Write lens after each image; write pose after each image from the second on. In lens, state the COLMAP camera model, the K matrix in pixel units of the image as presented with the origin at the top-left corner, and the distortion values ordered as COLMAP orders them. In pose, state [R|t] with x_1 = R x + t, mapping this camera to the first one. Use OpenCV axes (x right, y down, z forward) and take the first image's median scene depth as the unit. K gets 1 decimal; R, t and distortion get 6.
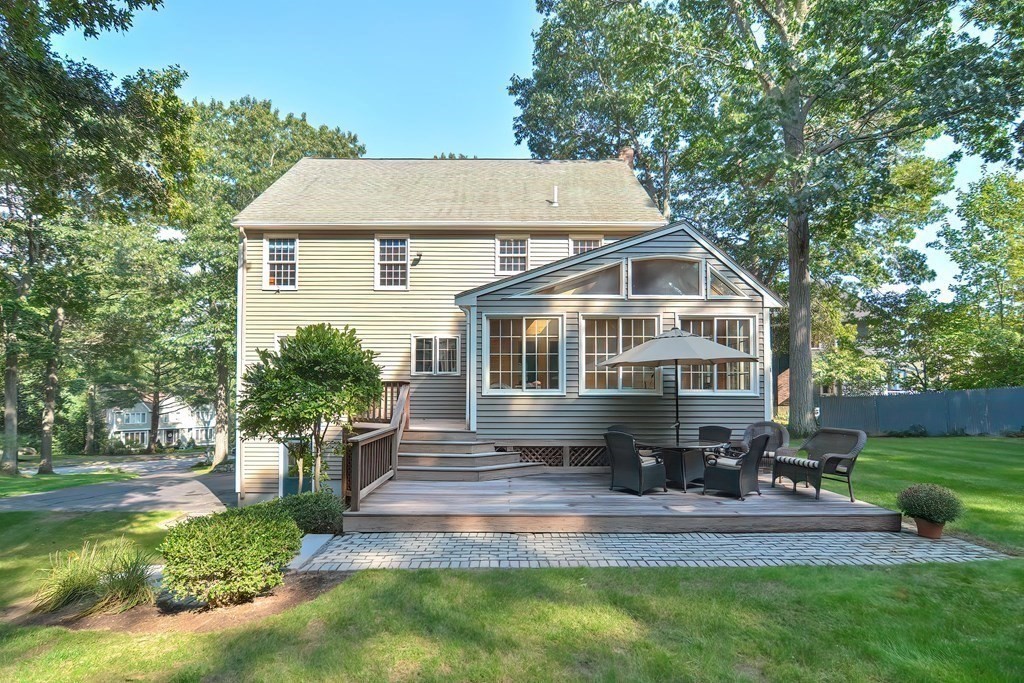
lens RADIAL K [[490.1, 0, 507.2], [0, 490.1, 345.5], [0, 0, 1]] dist [-0.001536, -0.014086]
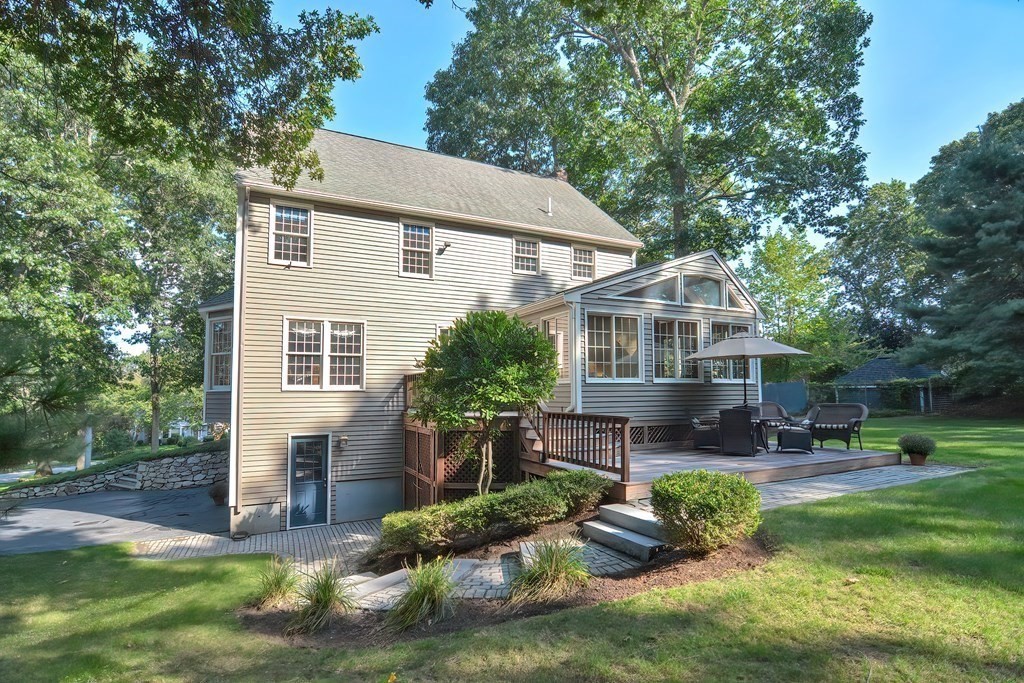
lens RADIAL K [[490.1, 0, 507.2], [0, 490.1, 345.5], [0, 0, 1]] dist [-0.001536, -0.014086]
pose [[0.886594, 0.025215, 0.461861, -0.520743], [-0.041173, 0.998852, 0.024504, -0.008542], [-0.460712, -0.040741, 0.886614, 0.037999]]
